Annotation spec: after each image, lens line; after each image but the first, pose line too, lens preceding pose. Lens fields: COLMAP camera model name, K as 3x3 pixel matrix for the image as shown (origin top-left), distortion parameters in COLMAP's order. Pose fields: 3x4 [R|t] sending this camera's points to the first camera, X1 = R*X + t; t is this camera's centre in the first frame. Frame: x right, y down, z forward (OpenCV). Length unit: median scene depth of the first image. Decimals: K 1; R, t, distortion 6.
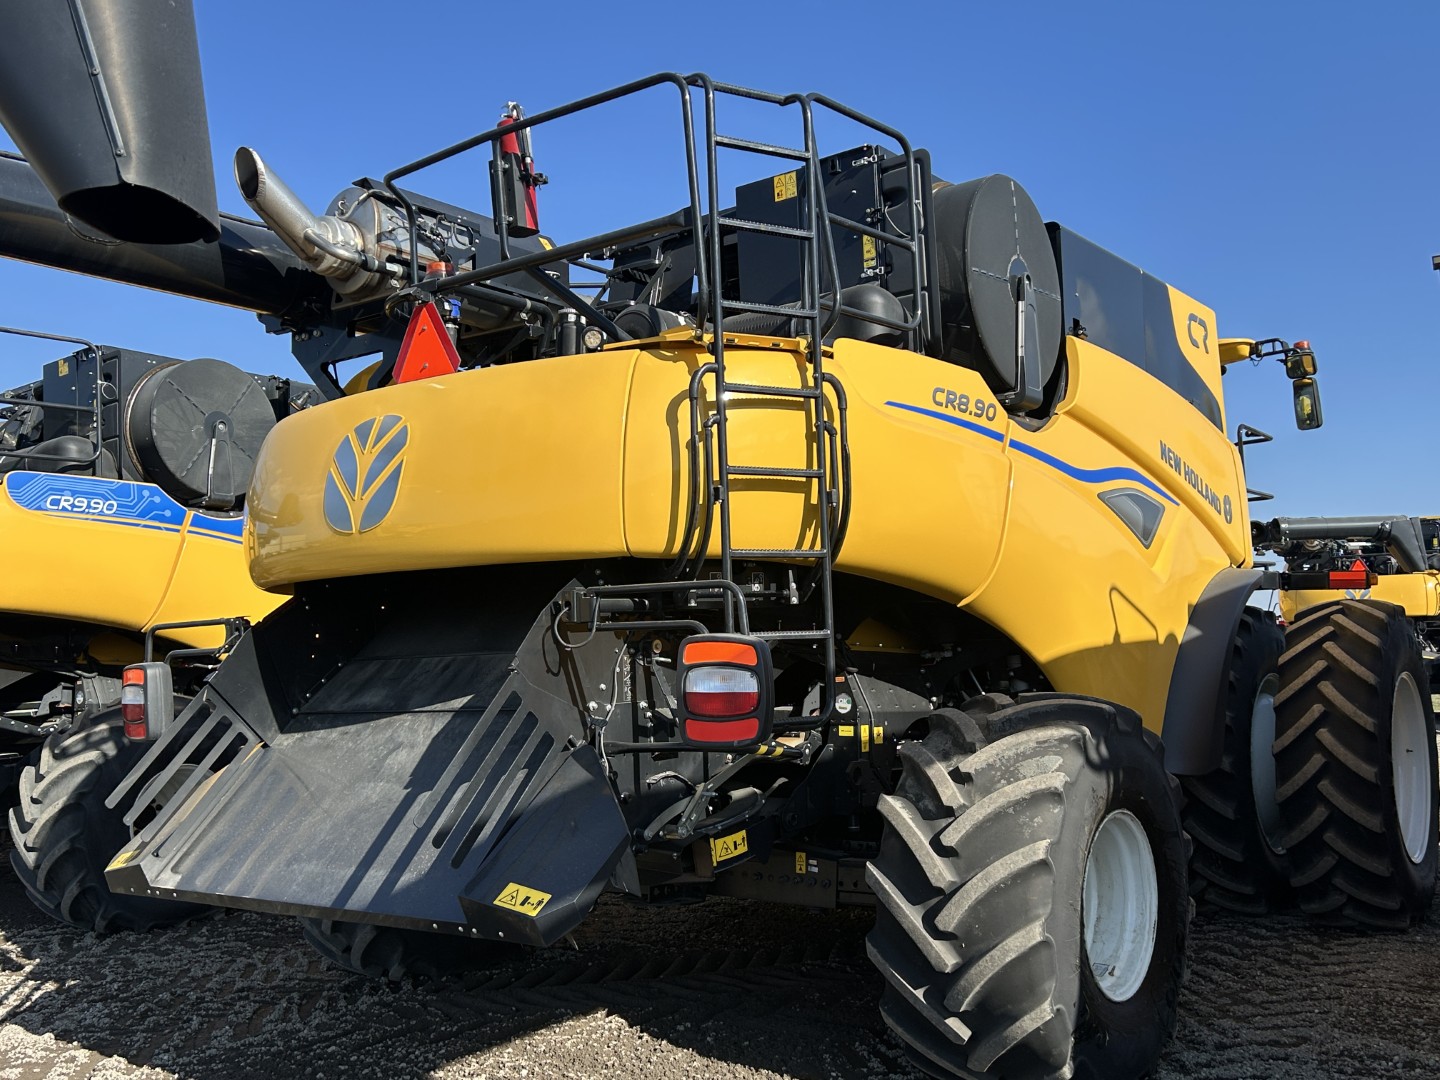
lens RADIAL K [[1321.6, 0, 720.0], [0, 1321.6, 540.0], [0, 0, 1]] dist [0.139661, -0.287699]
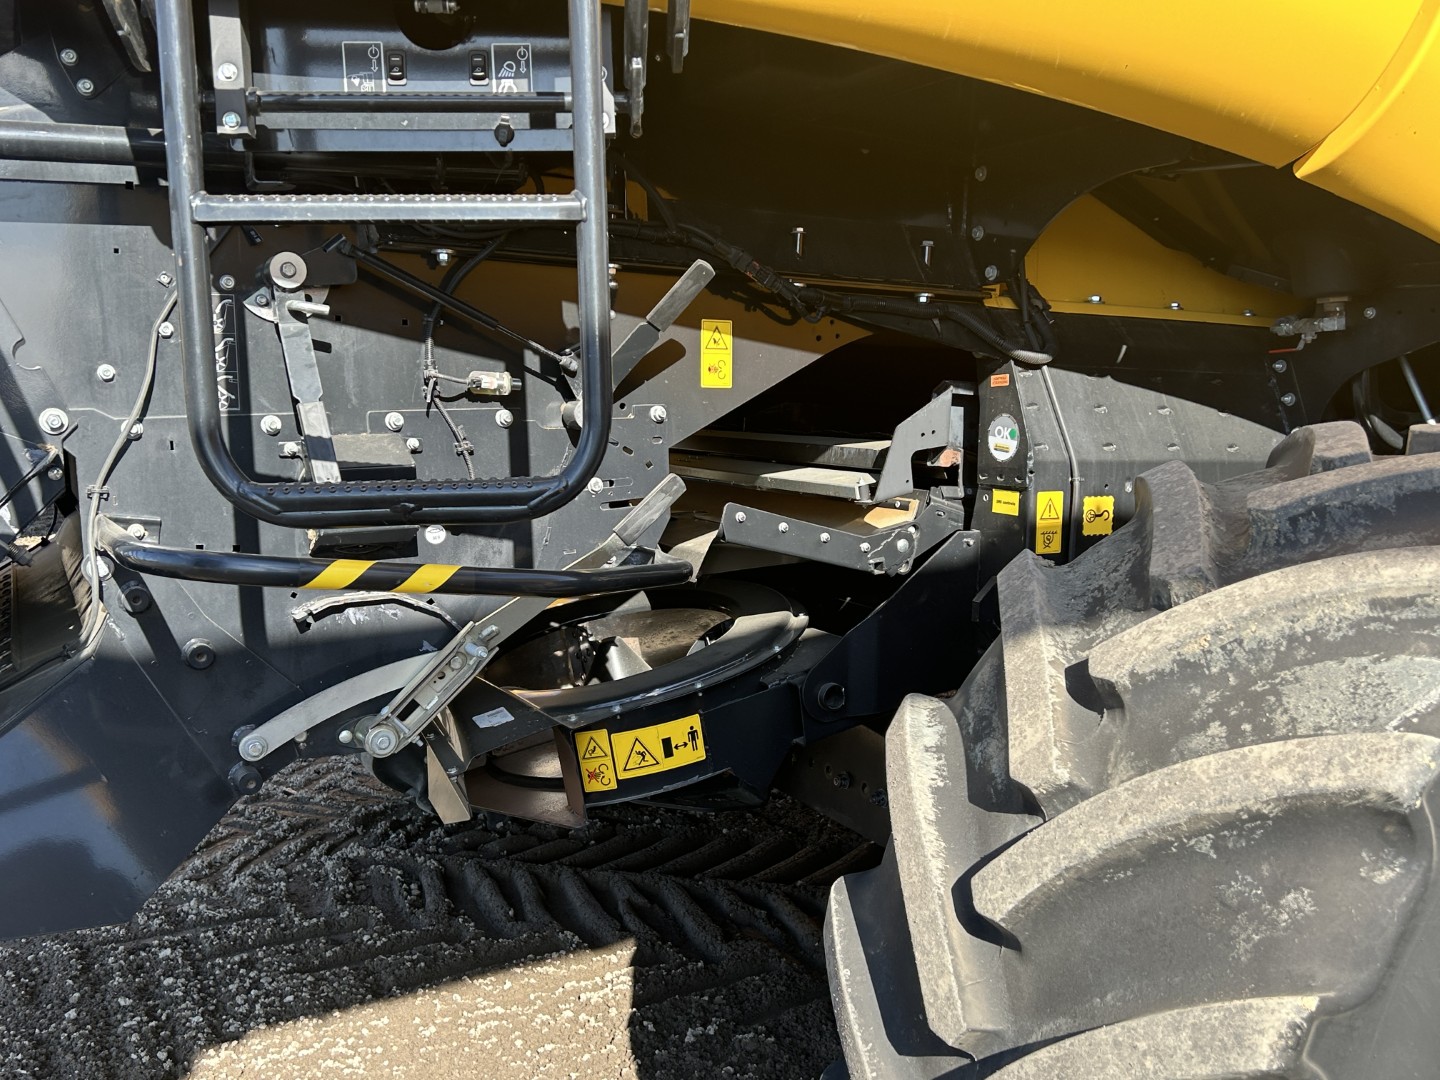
lens RADIAL K [[1321.6, 0, 720.0], [0, 1321.6, 540.0], [0, 0, 1]] dist [0.139661, -0.287699]
pose [[0.902029, 0.069673, -0.426016, 0.233169], [0.021535, 0.978397, 0.205611, 0.079855], [0.431138, -0.194641, 0.881042, 0.702612]]
